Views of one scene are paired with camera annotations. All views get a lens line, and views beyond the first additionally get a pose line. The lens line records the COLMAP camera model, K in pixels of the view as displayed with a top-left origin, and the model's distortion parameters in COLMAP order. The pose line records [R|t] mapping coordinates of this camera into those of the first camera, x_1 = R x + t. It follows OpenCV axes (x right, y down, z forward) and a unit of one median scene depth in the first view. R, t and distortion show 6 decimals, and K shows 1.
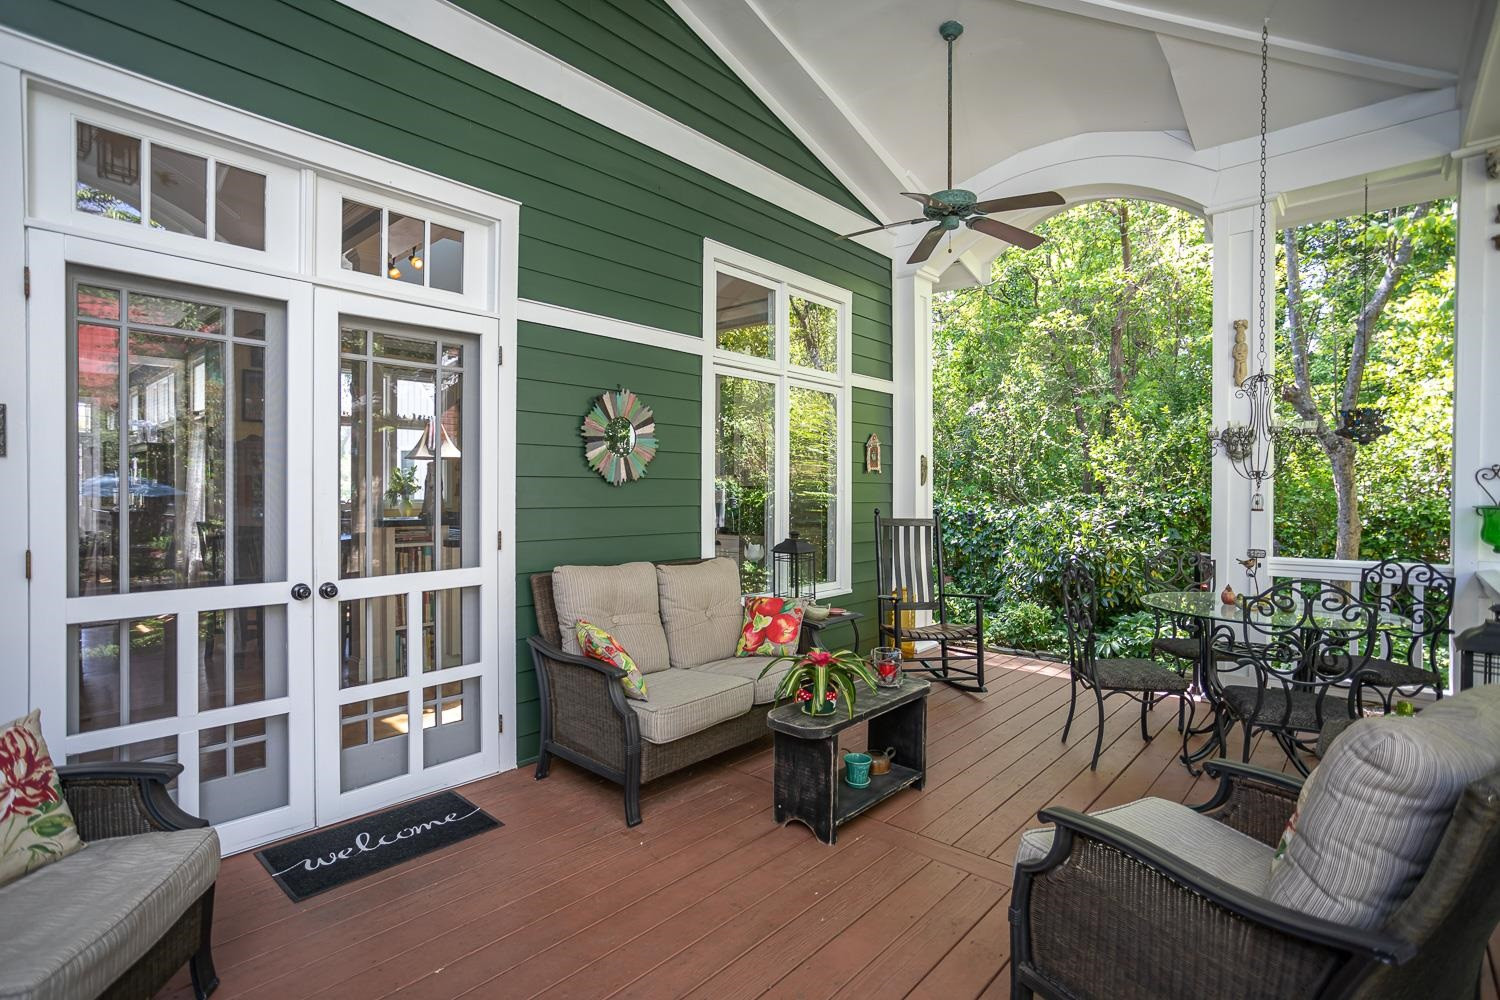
lens RADIAL K [[730.8, 0, 728.2], [0, 730.8, 490.7], [0, 0, 1]] dist [-0.061059, 0.040336]
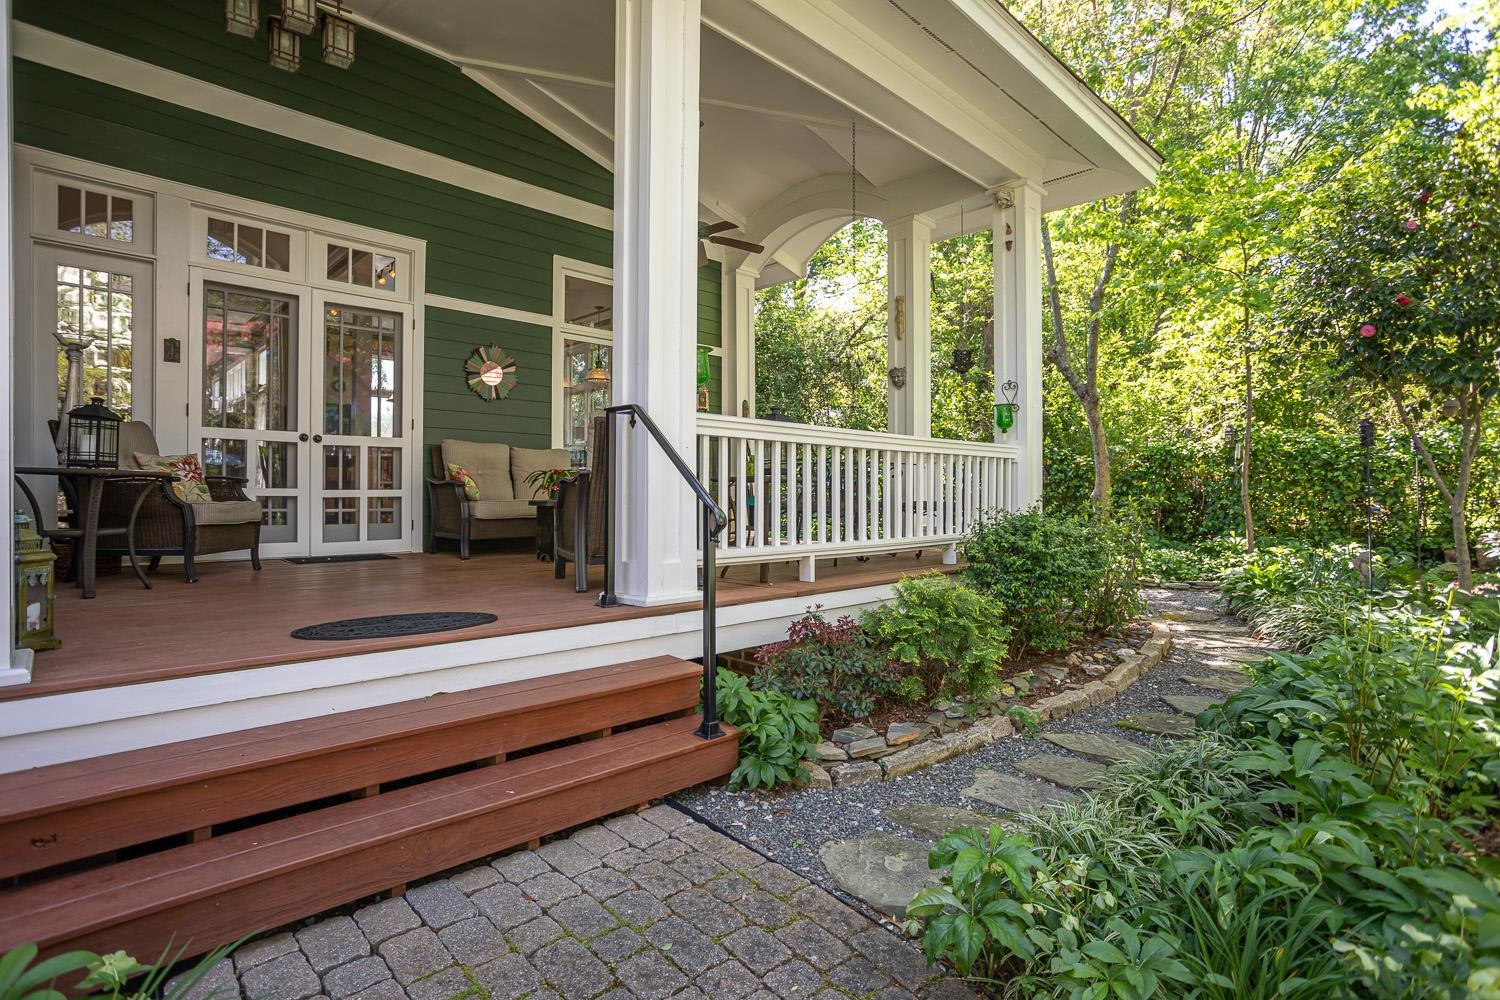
lens RADIAL K [[775.0, 0, 747.7], [0, 775.0, 496.3], [0, 0, 1]] dist [-0.059882, 0.035697]
pose [[0.997299, -0.002823, -0.073401, 0.666869], [0.001922, 0.999922, -0.012354, 0.273733], [0.073430, 0.012179, 0.997226, -0.865910]]
